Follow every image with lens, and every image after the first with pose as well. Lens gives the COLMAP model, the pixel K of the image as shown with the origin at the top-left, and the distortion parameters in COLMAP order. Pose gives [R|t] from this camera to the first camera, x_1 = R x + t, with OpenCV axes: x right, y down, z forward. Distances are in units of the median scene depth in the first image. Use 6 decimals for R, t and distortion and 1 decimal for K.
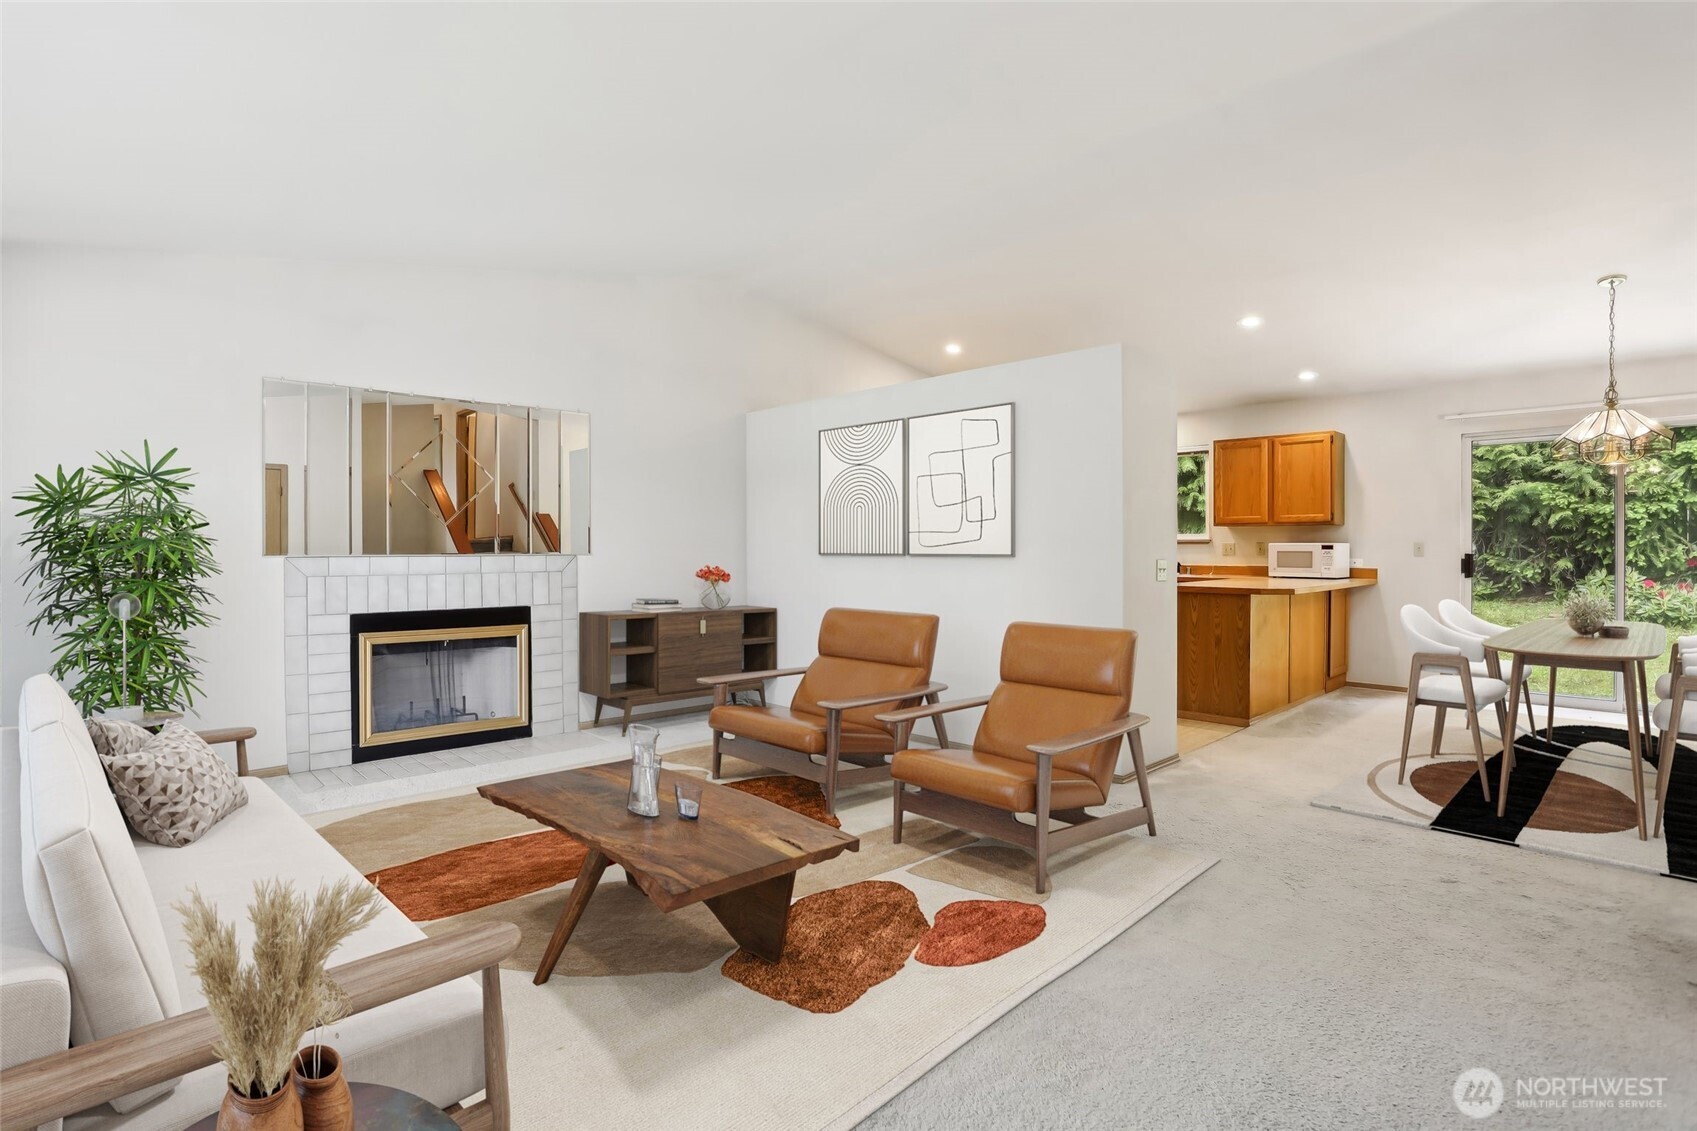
lens RADIAL K [[835.0, 0, 829.9], [0, 835.0, 552.4], [0, 0, 1]] dist [-0.006730, -0.000494]
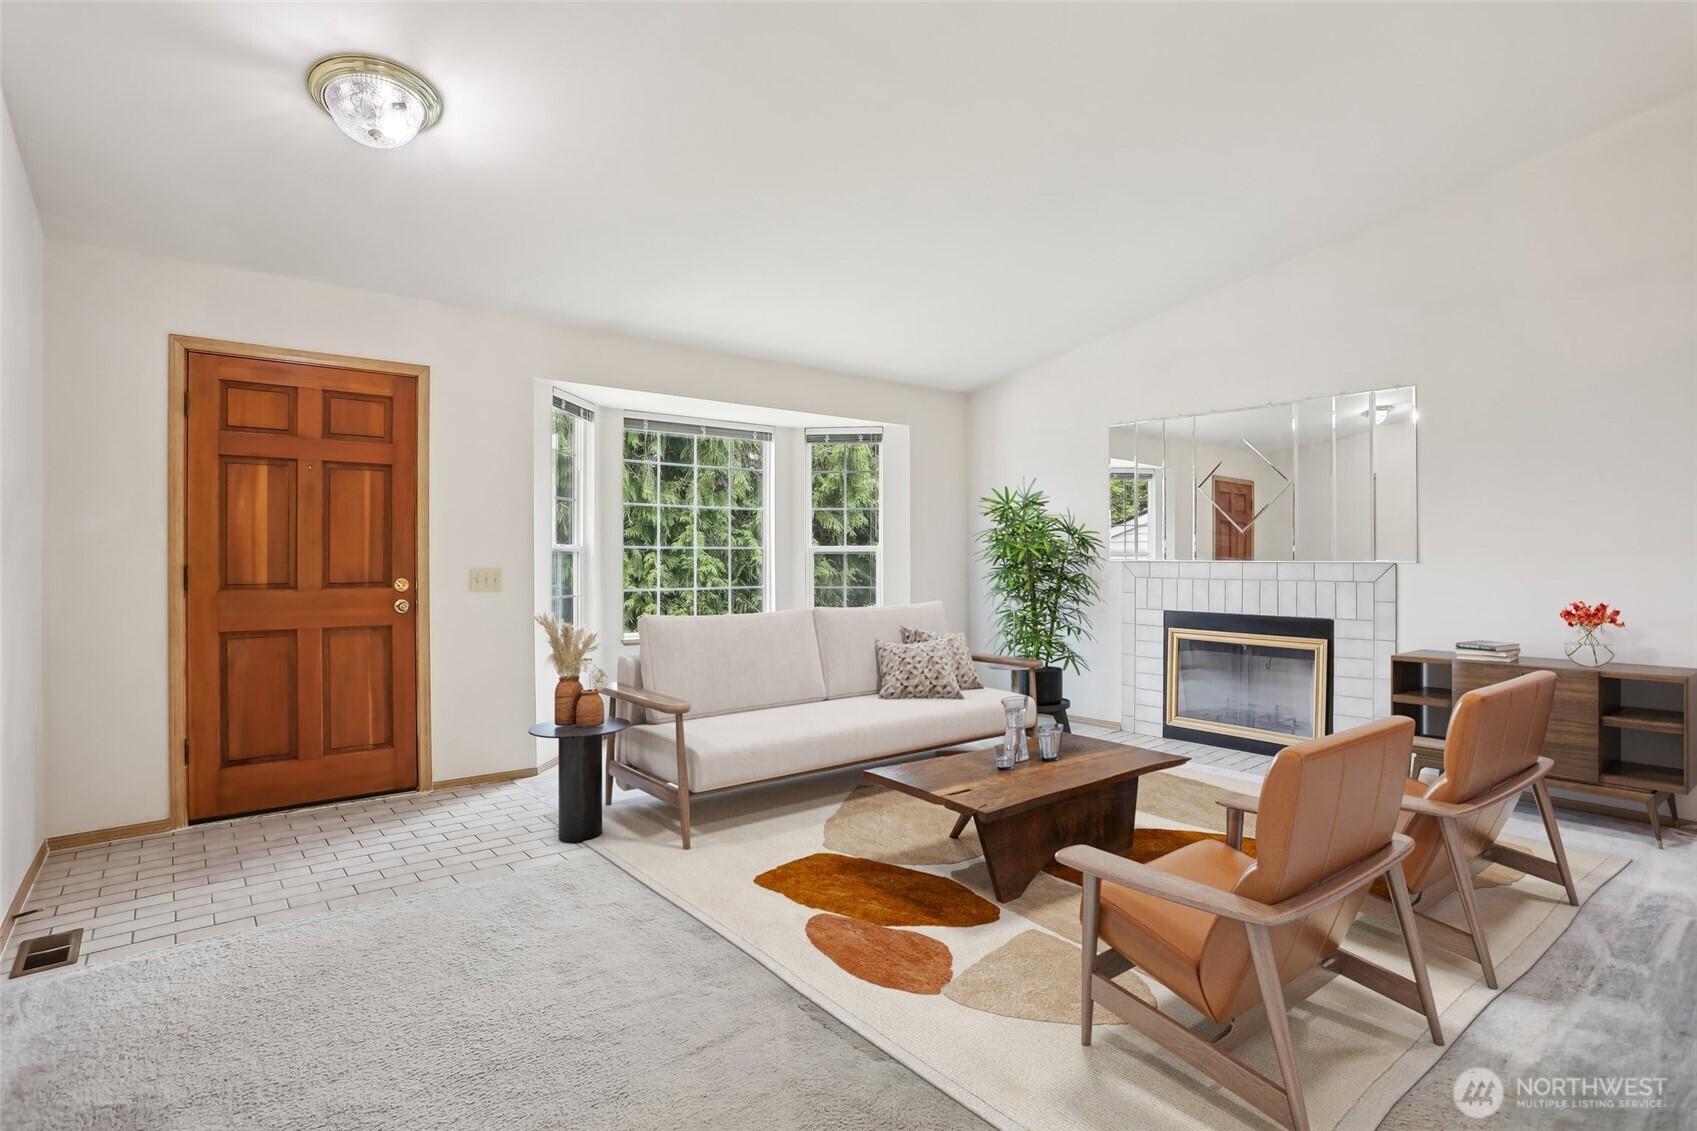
lens RADIAL K [[835.0, 0, 831.2], [0, 835.0, 568.6], [0, 0, 1]] dist [-0.006730, -0.000494]
pose [[-0.129827, -0.001569, -0.991535, 0.693647], [-0.011914, 0.999929, -0.000022, 0.017941], [0.991465, 0.011811, -0.129837, 0.665994]]
